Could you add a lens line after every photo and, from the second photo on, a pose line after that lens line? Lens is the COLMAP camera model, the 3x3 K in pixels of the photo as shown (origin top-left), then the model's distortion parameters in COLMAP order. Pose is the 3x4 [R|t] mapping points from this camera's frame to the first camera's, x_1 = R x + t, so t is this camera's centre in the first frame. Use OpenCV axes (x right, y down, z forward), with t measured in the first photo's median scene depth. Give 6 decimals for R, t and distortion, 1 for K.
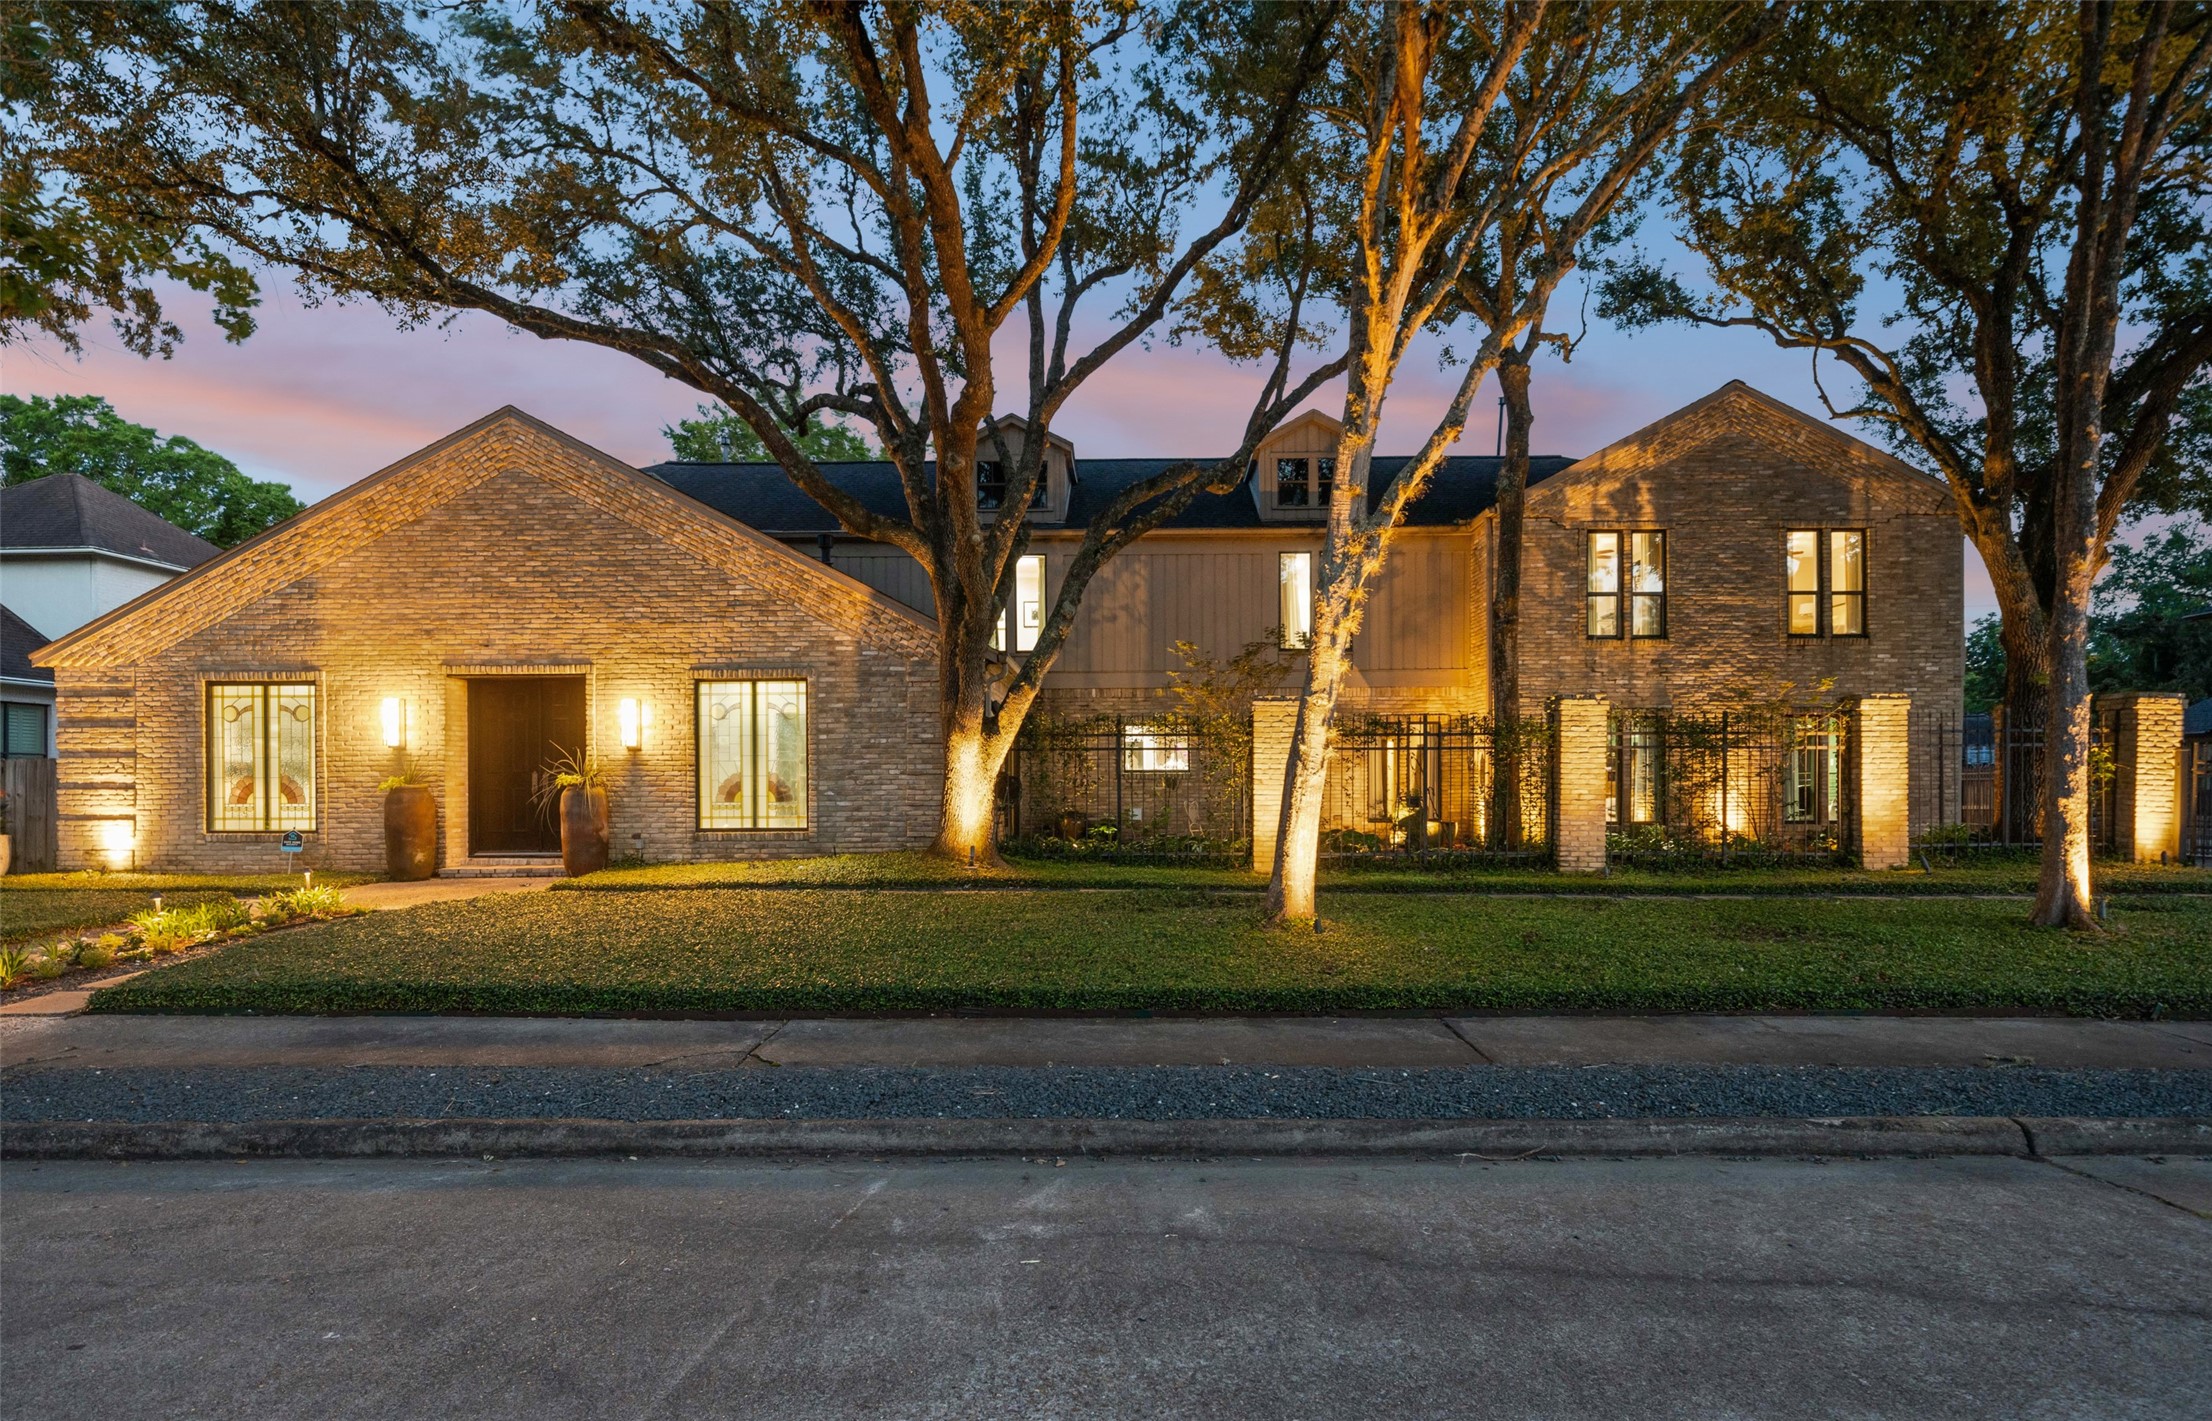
lens RADIAL K [[1084.5, 0, 1106.5], [0, 1084.5, 713.6], [0, 0, 1]] dist [0.003908, 0.000254]
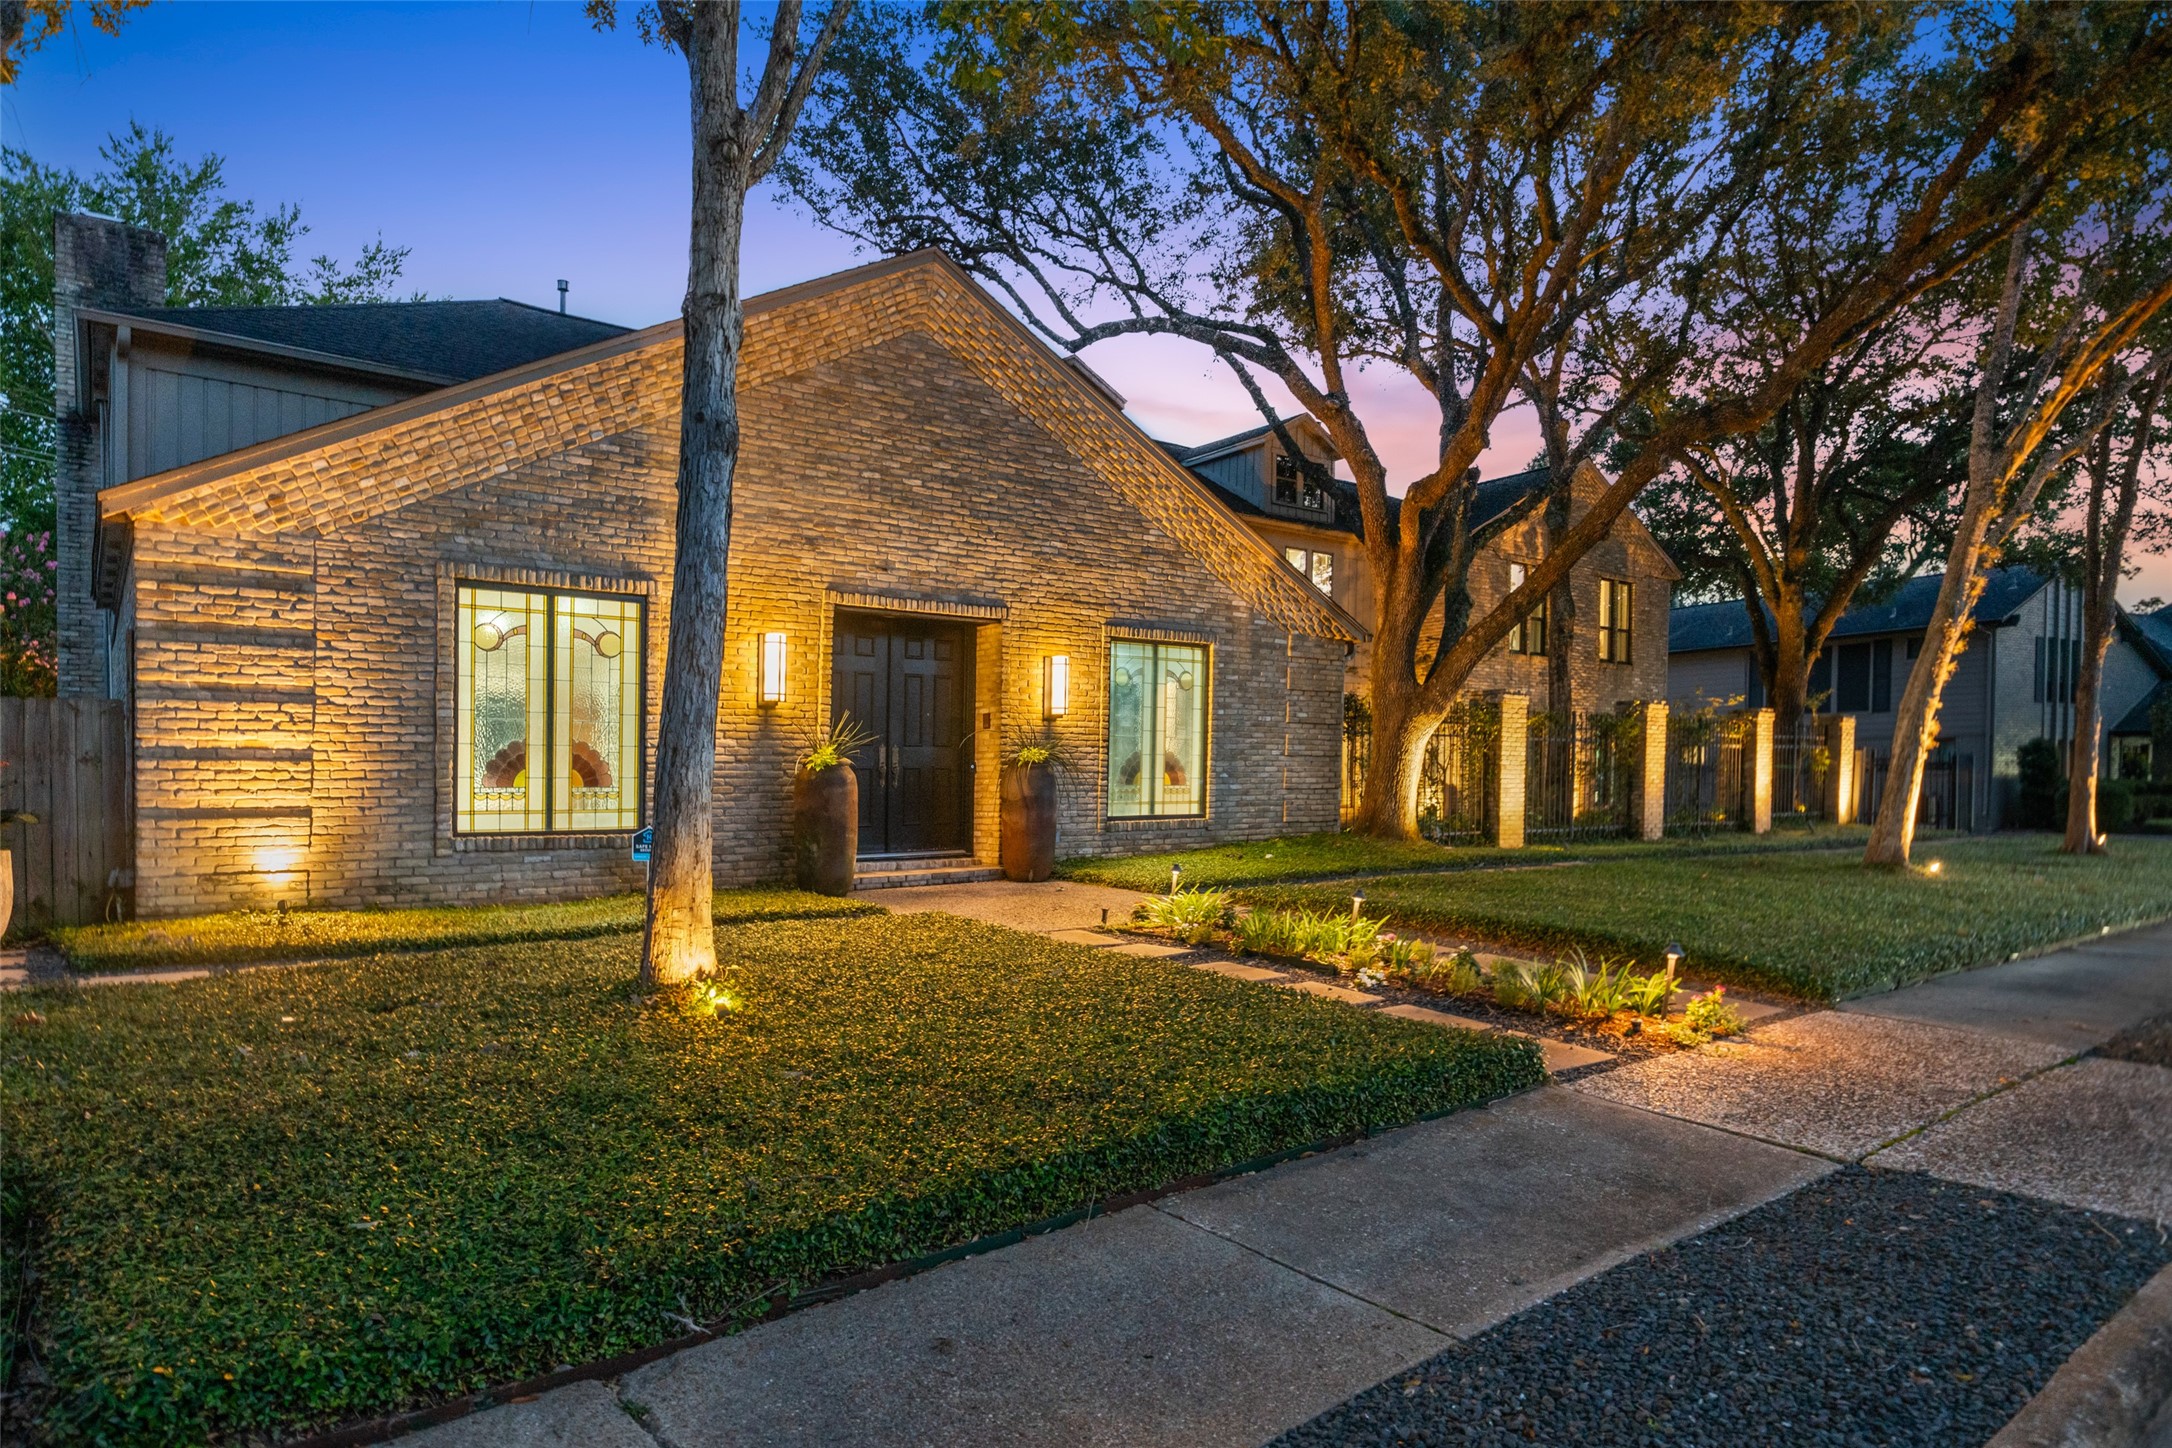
lens RADIAL K [[1250.3, 0, 1086.2], [0, 1250.3, 735.1], [0, 0, 1]] dist [-0.003754, -0.000217]
pose [[0.784518, 0.025080, 0.619598, -0.977289], [-0.038801, 0.999209, 0.008683, 0.035578], [-0.618890, -0.030854, 0.784871, 0.258607]]
